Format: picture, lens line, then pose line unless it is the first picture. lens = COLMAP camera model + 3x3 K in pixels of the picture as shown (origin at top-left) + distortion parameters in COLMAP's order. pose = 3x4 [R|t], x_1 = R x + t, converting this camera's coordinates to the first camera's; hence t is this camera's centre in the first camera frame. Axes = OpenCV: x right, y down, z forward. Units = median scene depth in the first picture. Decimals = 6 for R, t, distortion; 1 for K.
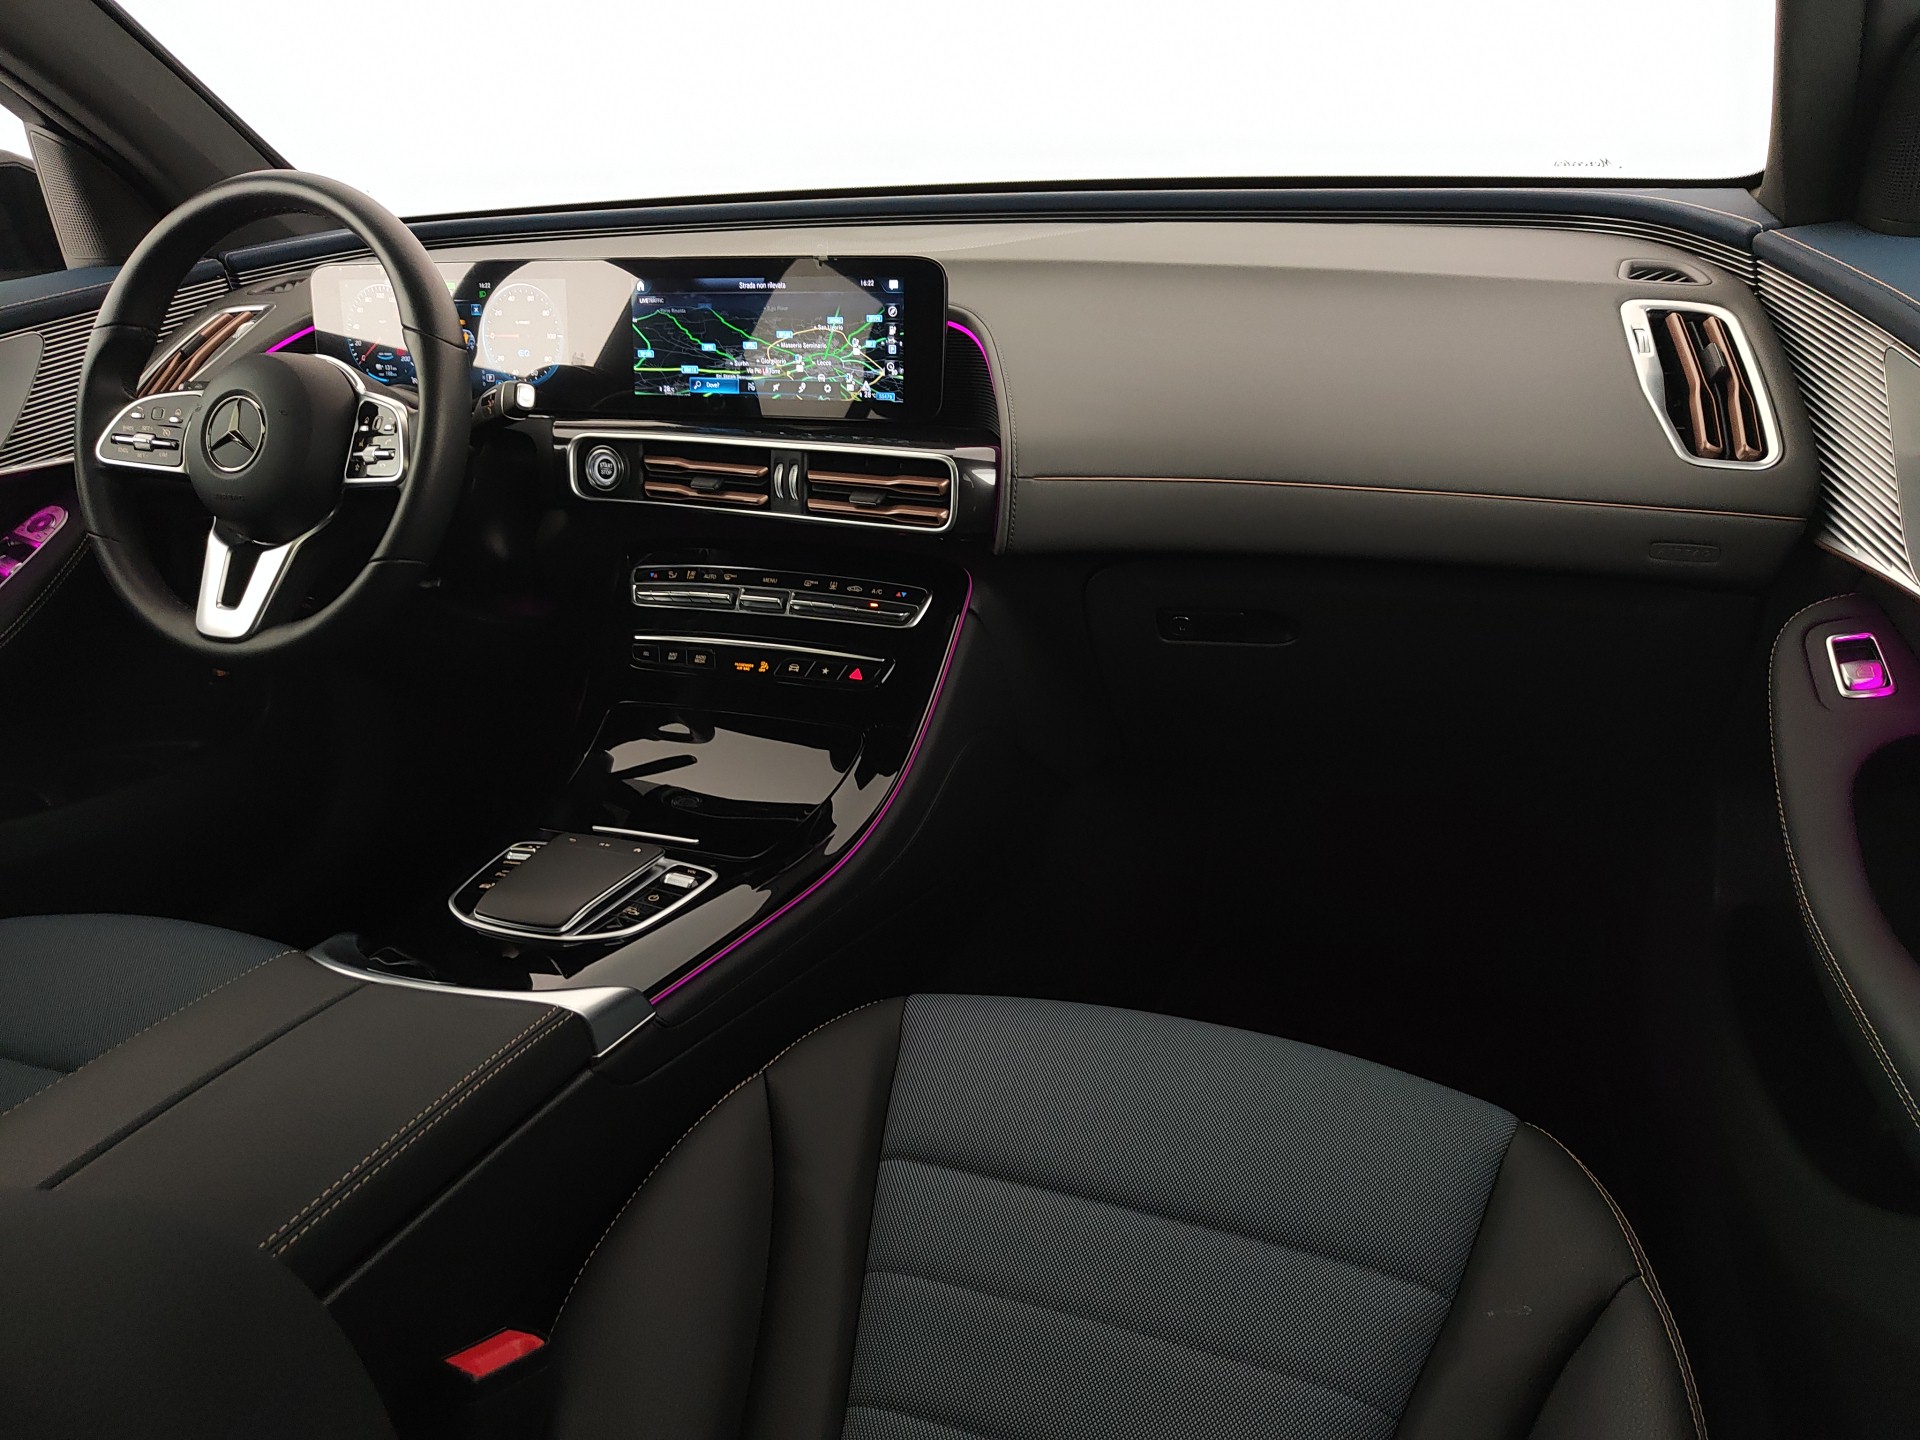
lens RADIAL K [[1391.1, 0, 969.2], [0, 1391.1, 741.2], [0, 0, 1]] dist [0.004128, -0.014863]
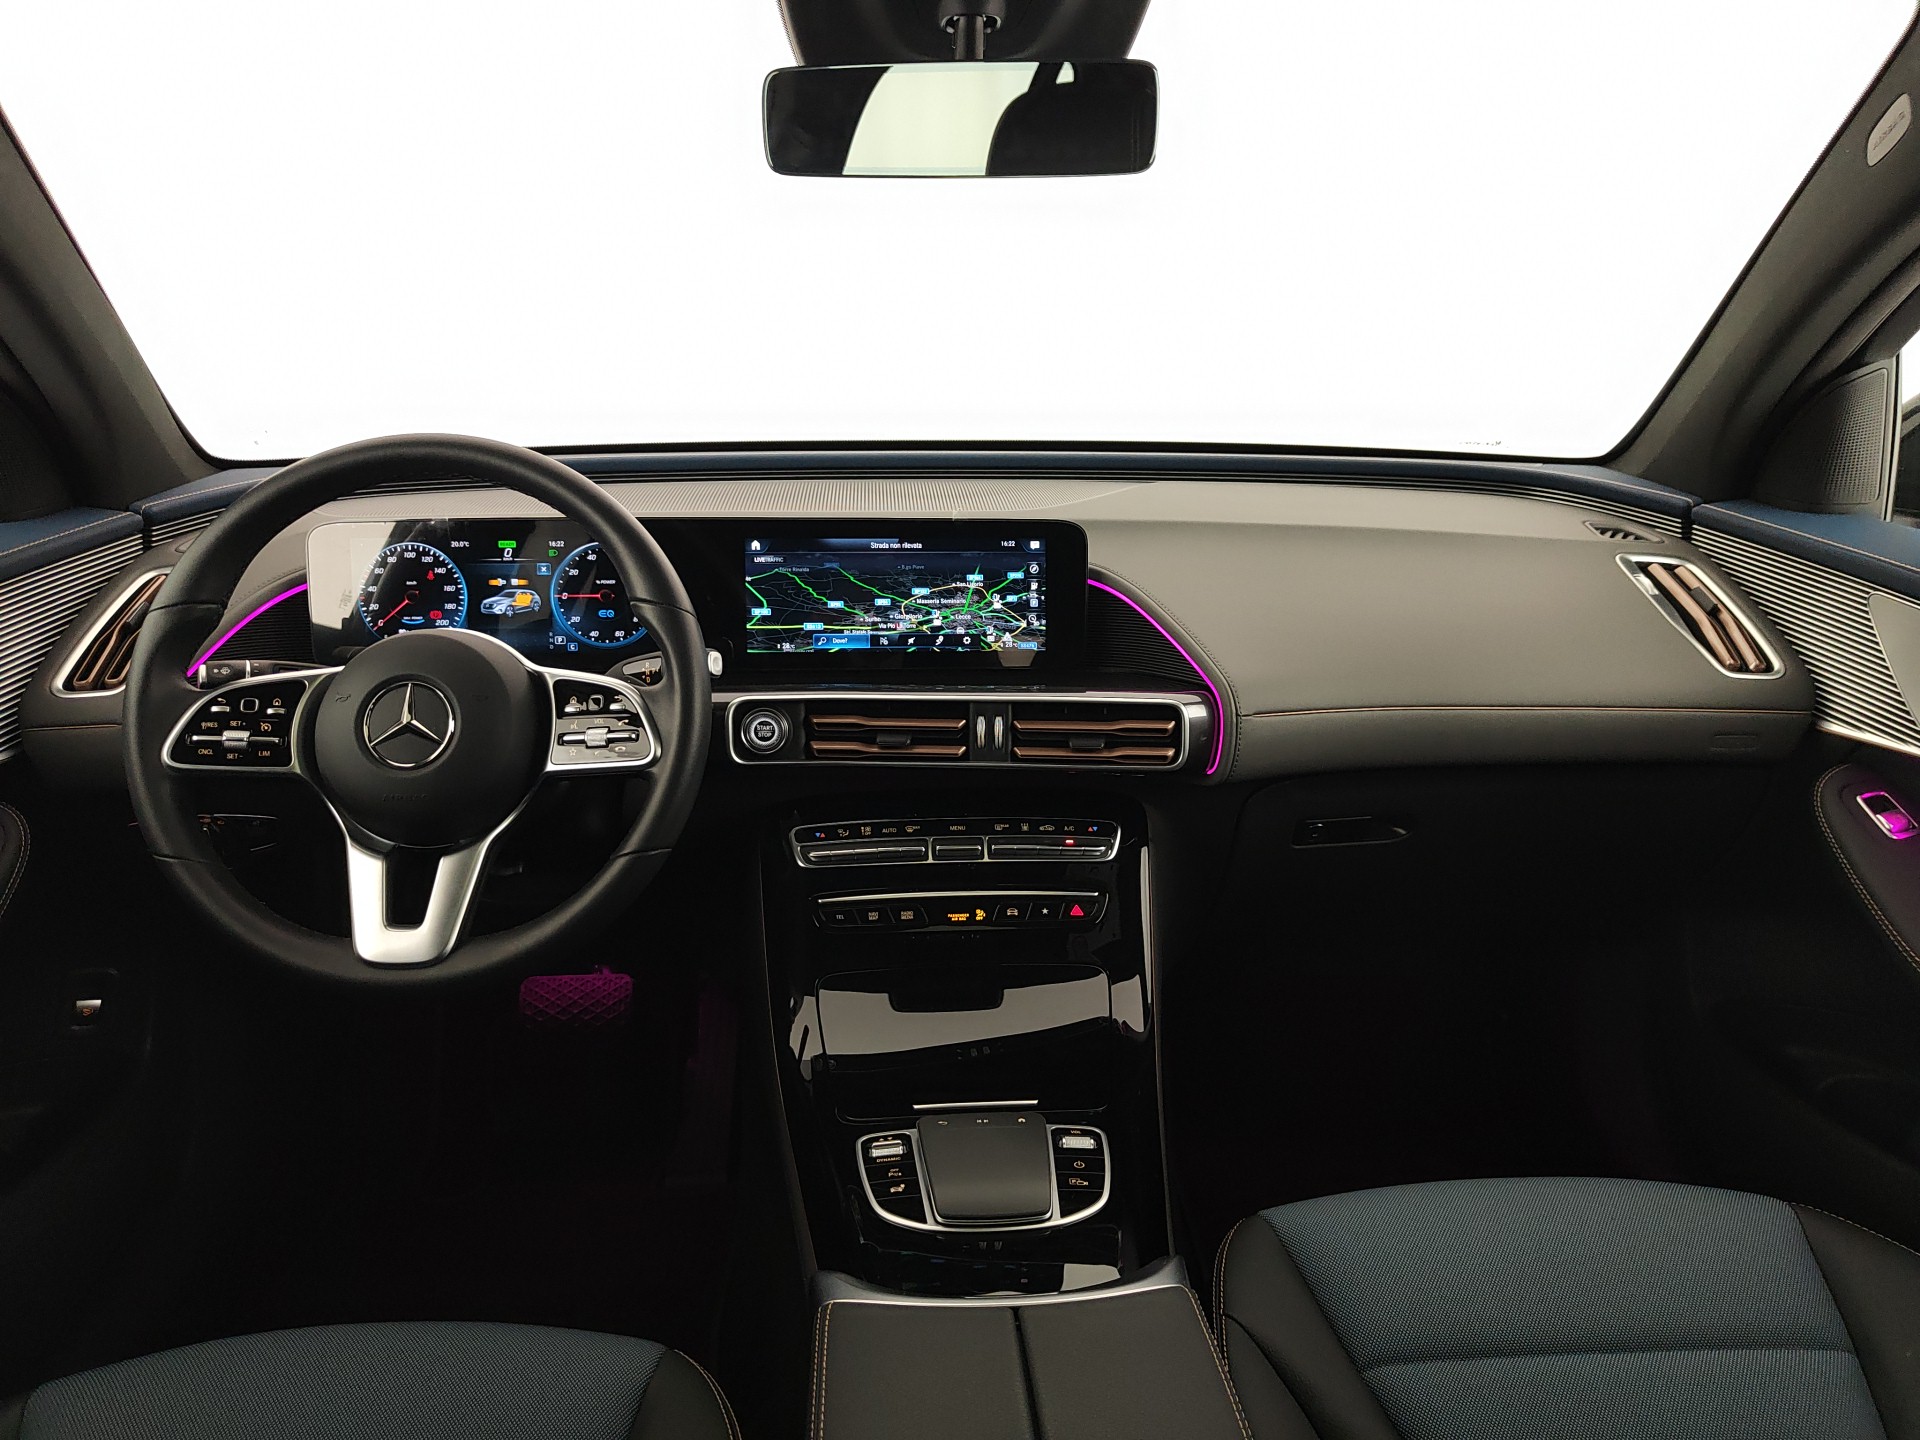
lens RADIAL K [[1391.1, 0, 999.6], [0, 1391.1, 718.5], [0, 0, 1]] dist [0.004128, -0.014863]
pose [[0.901944, -0.068534, 0.426380, -0.532651], [0.129908, 0.984654, -0.116534, -0.070965], [-0.411850, 0.160497, 0.897006, 0.062114]]
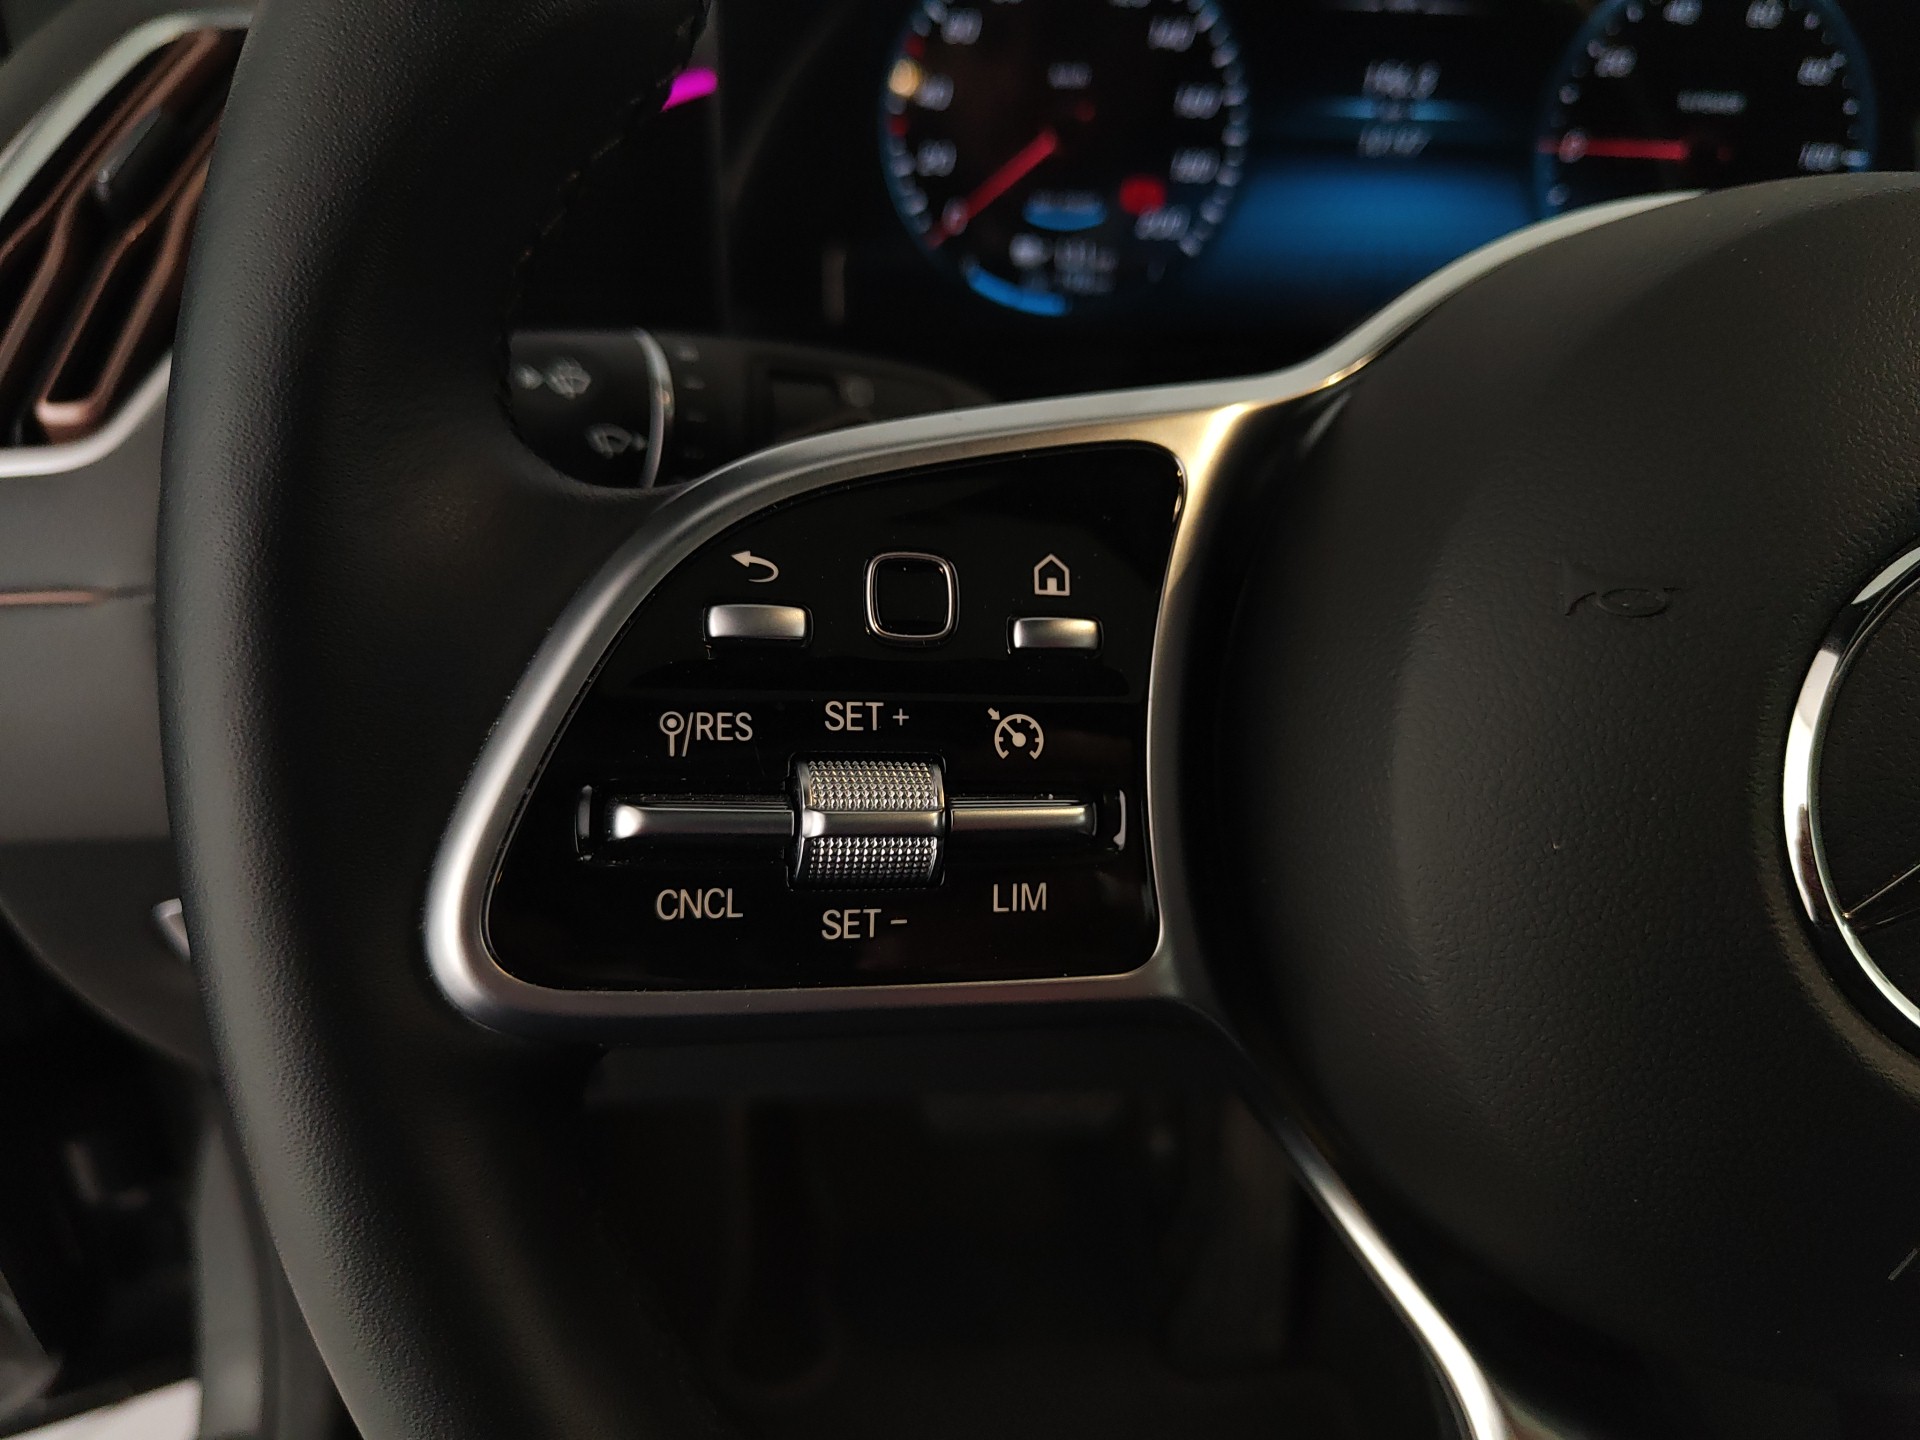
lens RADIAL K [[1391.1, 0, 963.8], [0, 1391.1, 709.0], [0, 0, 1]] dist [0.004128, -0.014863]
pose [[0.905367, -0.119543, 0.407456, -0.636275], [0.095959, 0.992331, 0.077919, -0.235739], [-0.413646, -0.031446, 0.909895, 0.875419]]
